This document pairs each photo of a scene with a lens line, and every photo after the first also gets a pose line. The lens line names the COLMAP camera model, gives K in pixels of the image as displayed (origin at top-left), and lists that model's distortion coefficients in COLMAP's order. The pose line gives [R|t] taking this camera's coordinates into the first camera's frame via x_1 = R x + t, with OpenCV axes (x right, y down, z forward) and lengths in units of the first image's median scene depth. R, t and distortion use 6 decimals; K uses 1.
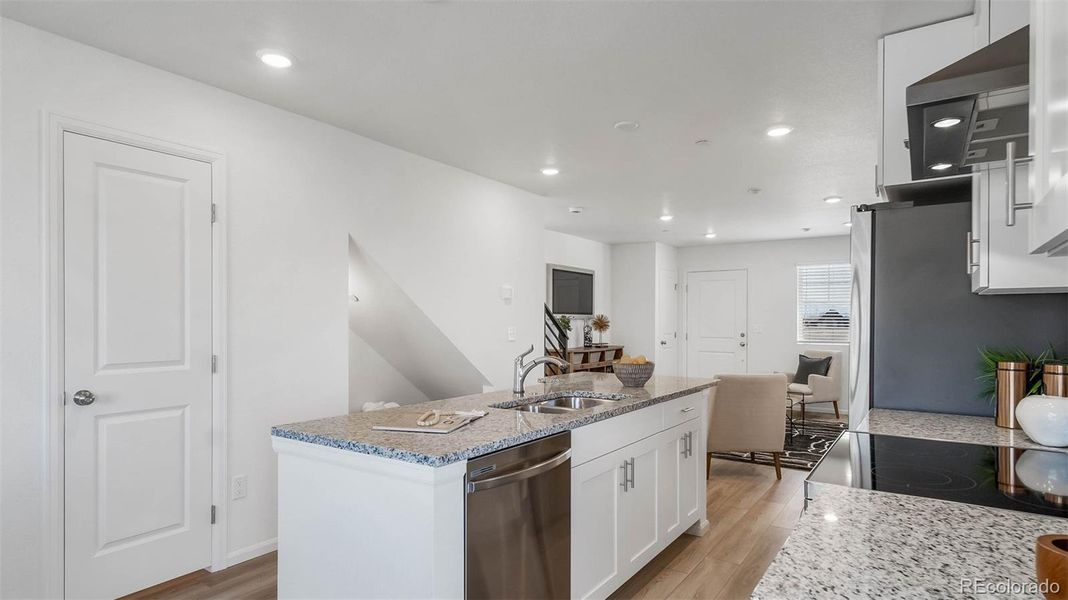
lens RADIAL K [[577.2, 0, 520.7], [0, 577.2, 326.2], [0, 0, 1]] dist [0.002669, 0.003118]
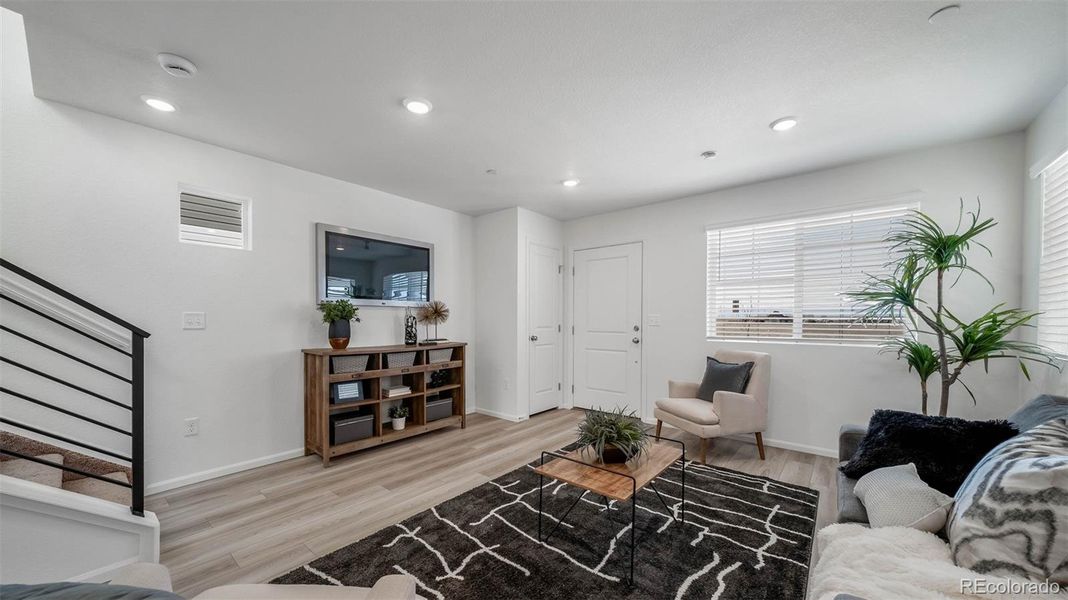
lens RADIAL K [[383.1, 0, 523.6], [0, 383.1, 326.6], [0, 0, 1]] dist [0.000429, -0.000125]
pose [[0.995901, 0.001002, -0.090441, 0.405946], [0.000095, 0.999927, 0.012116, 0.009811], [0.090446, -0.012075, 0.995828, 0.697098]]
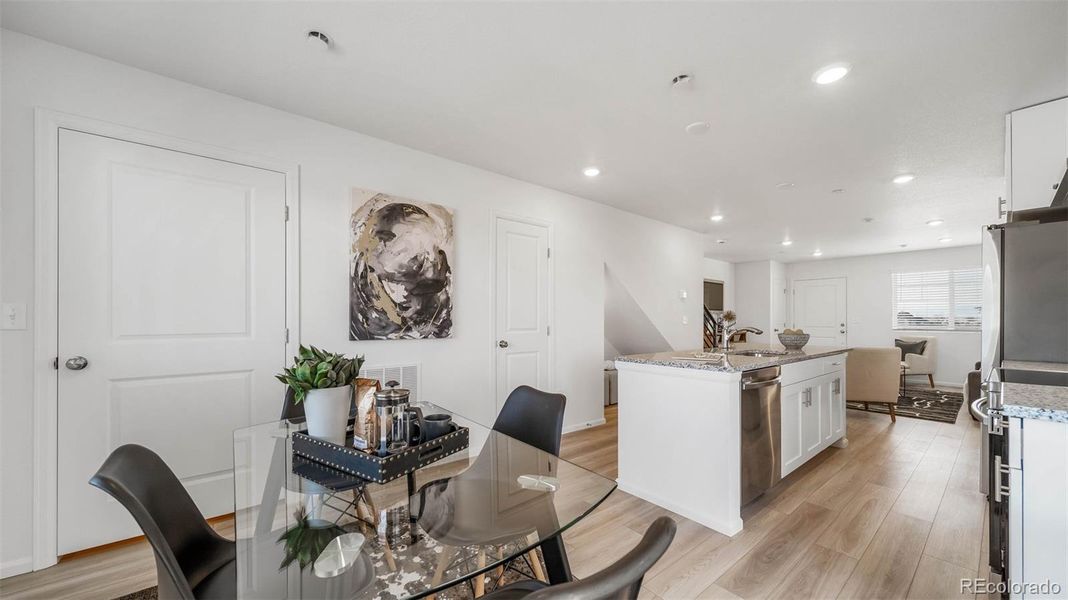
lens RADIAL K [[377.3, 0, 524.9], [0, 377.3, 319.1], [0, 0, 1]] dist [0.000483, -0.000466]
pose [[0.957798, -0.000161, -0.287442, -0.119187], [-0.003230, 0.999931, -0.011324, 0.020038], [0.287424, 0.011775, 0.957731, -0.116117]]
